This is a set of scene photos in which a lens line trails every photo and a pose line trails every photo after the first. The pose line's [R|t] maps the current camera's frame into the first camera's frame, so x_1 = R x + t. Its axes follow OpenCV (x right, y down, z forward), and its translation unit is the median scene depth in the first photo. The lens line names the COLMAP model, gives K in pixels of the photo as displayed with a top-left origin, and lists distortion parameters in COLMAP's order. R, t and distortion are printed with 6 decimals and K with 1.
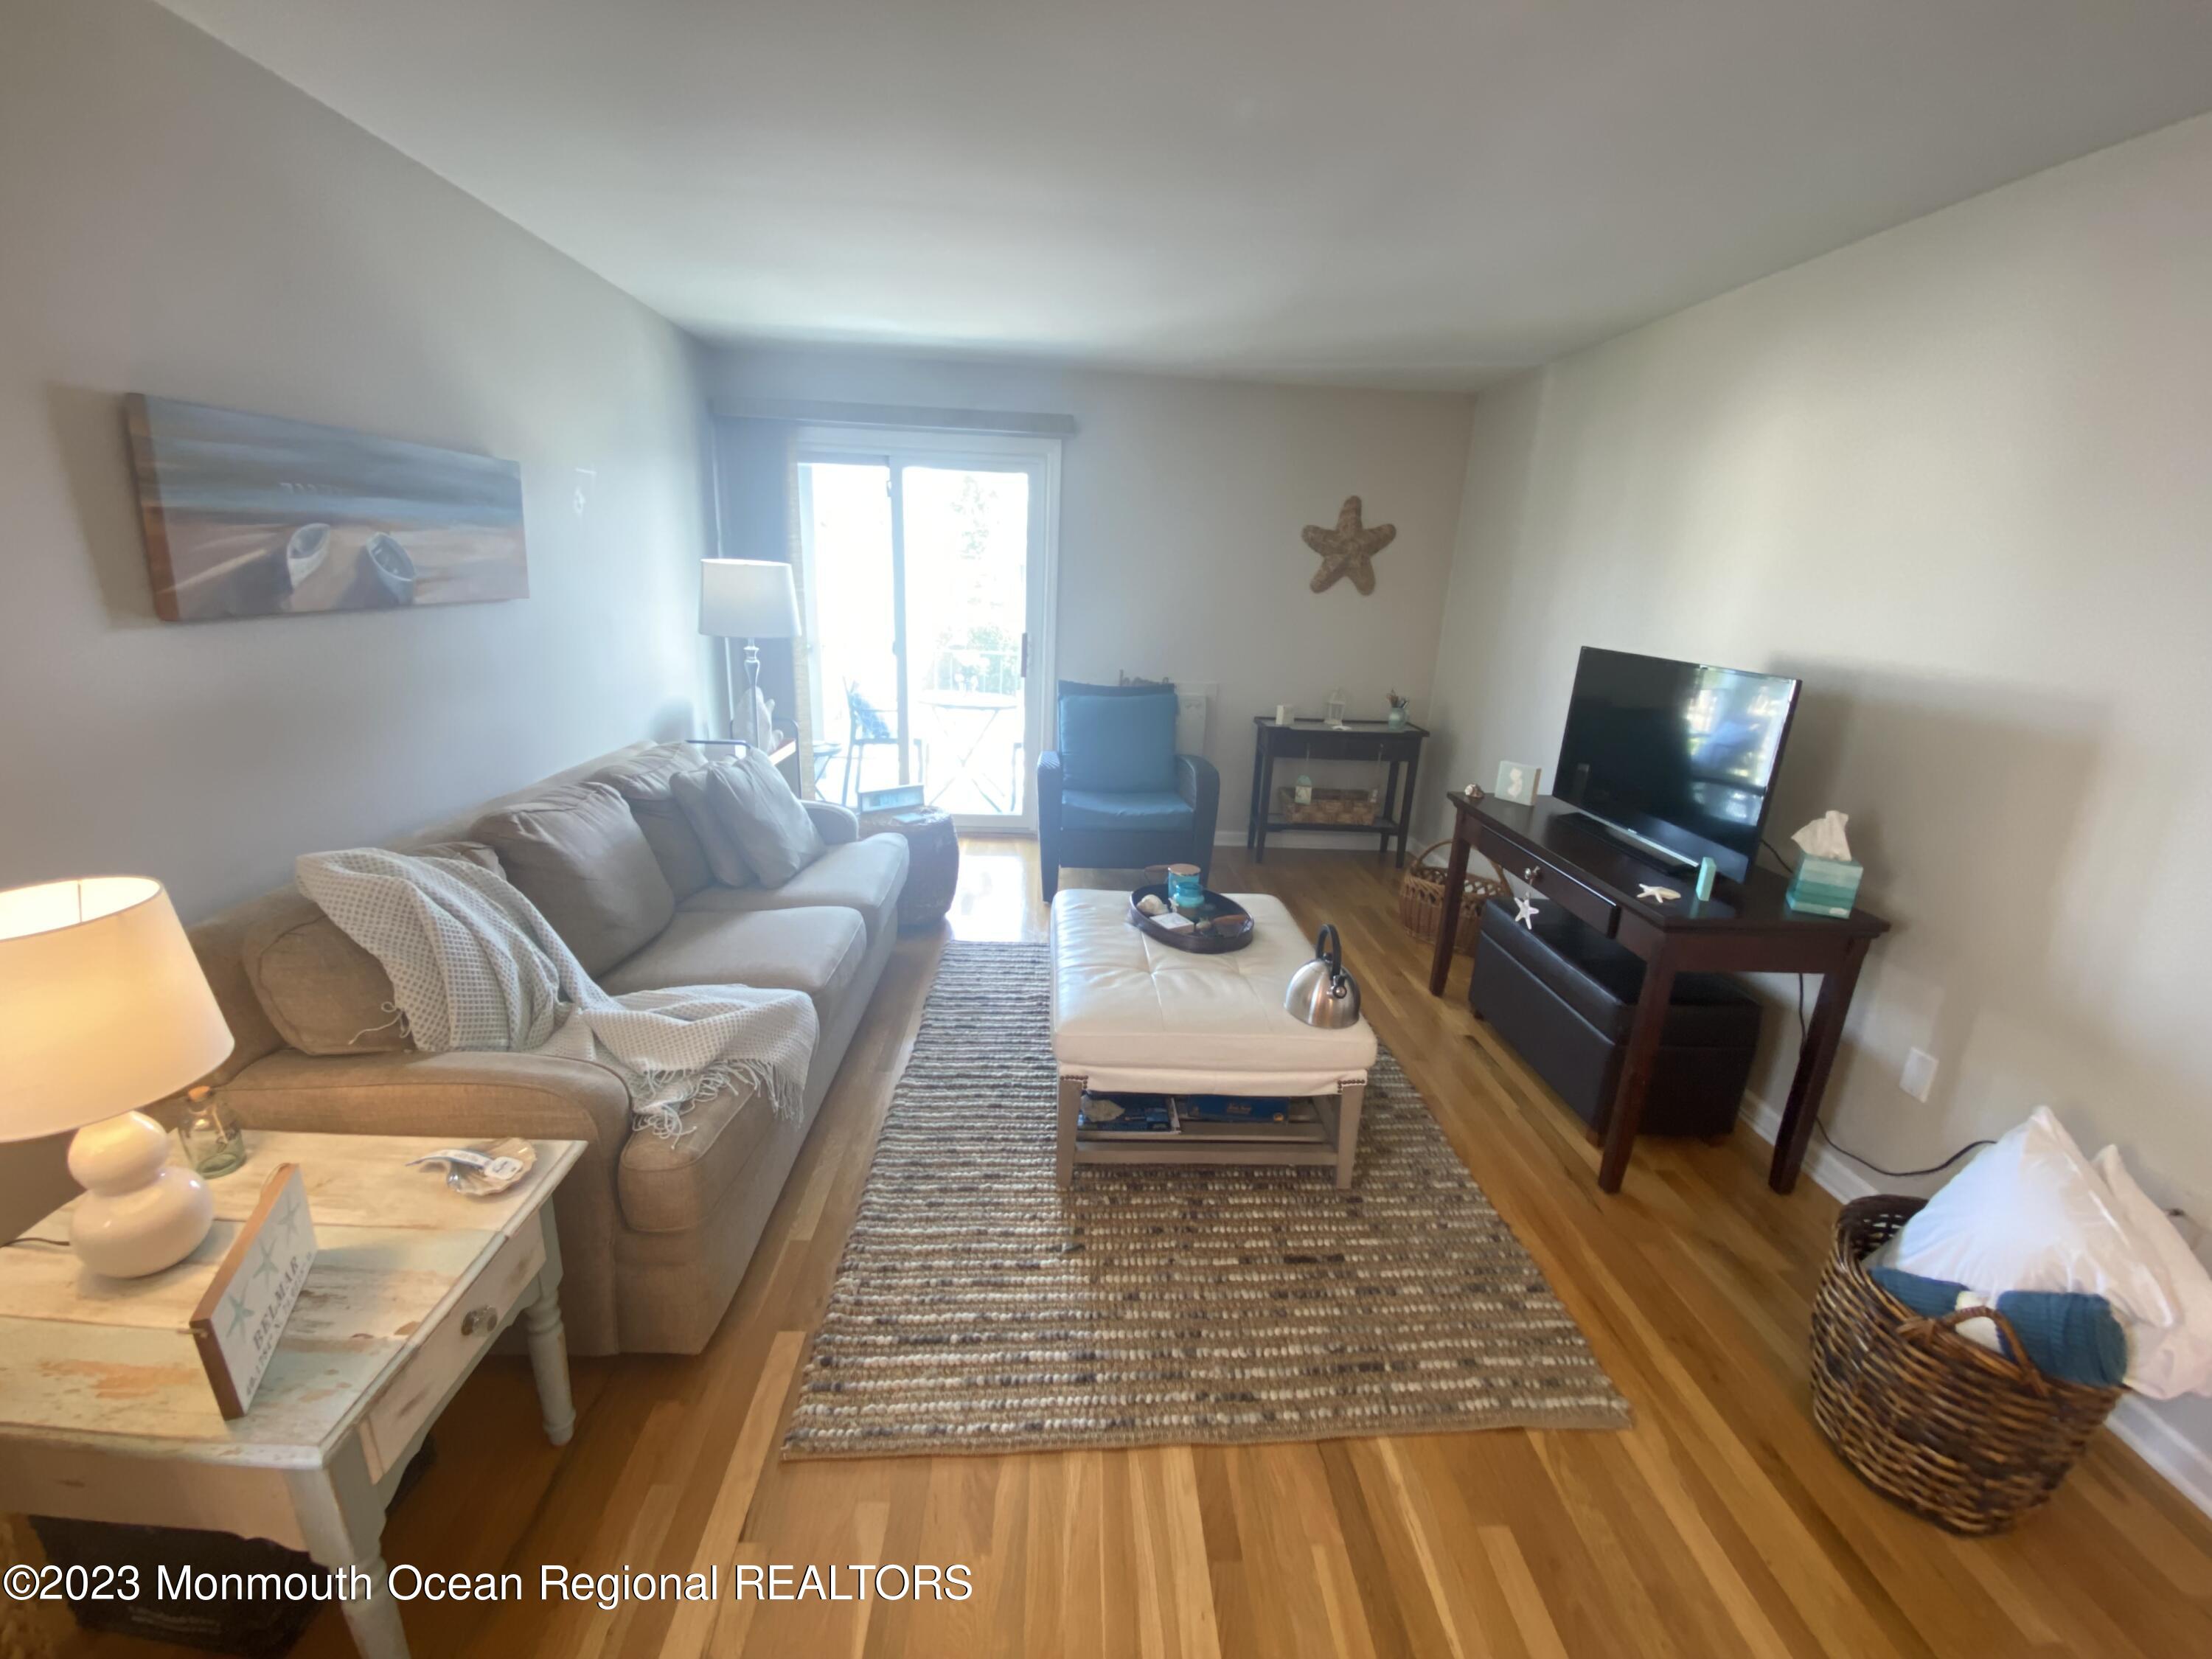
lens RADIAL K [[907.4, 0, 1106.0], [0, 907.4, 829.5], [0, 0, 1]] dist [0.018026, -0.019089]
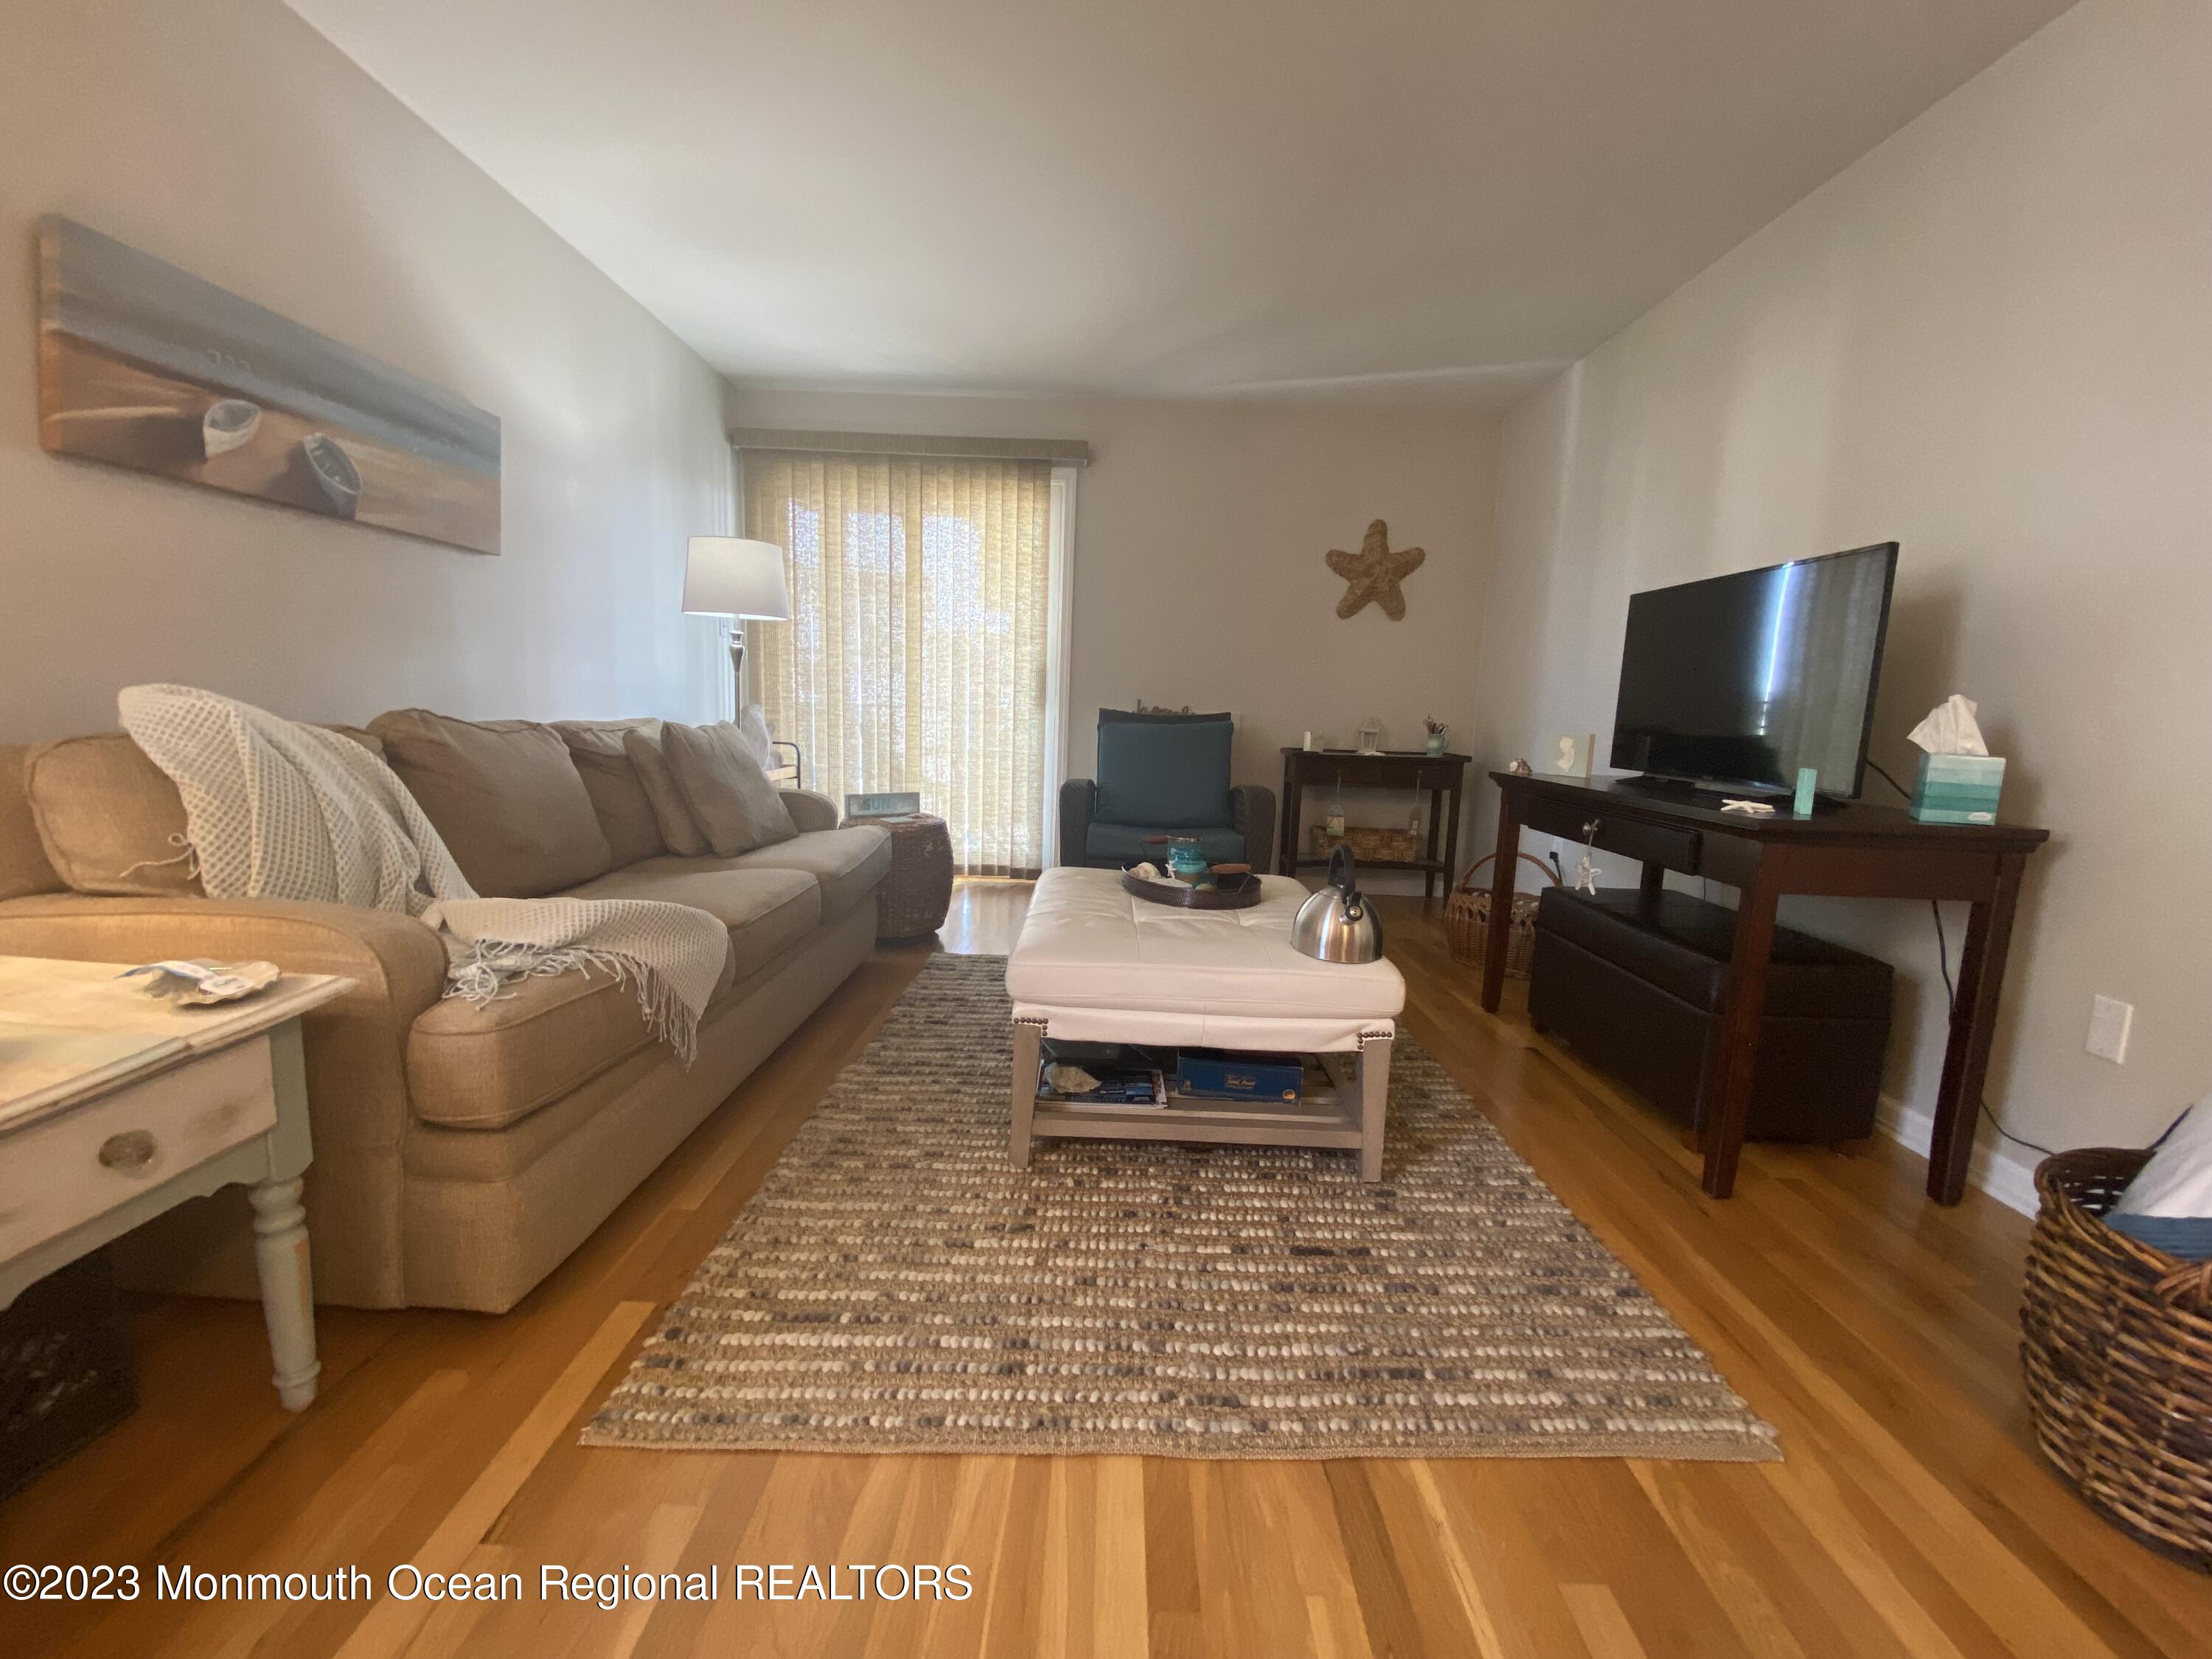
lens RADIAL K [[907.4, 0, 1106.0], [0, 907.4, 829.5], [0, 0, 1]] dist [0.018026, -0.019089]
pose [[0.998588, -0.000174, -0.053124, 0.089616], [-0.007658, 0.989078, -0.147196, 0.265907], [0.052569, 0.147395, 0.987680, 0.201504]]
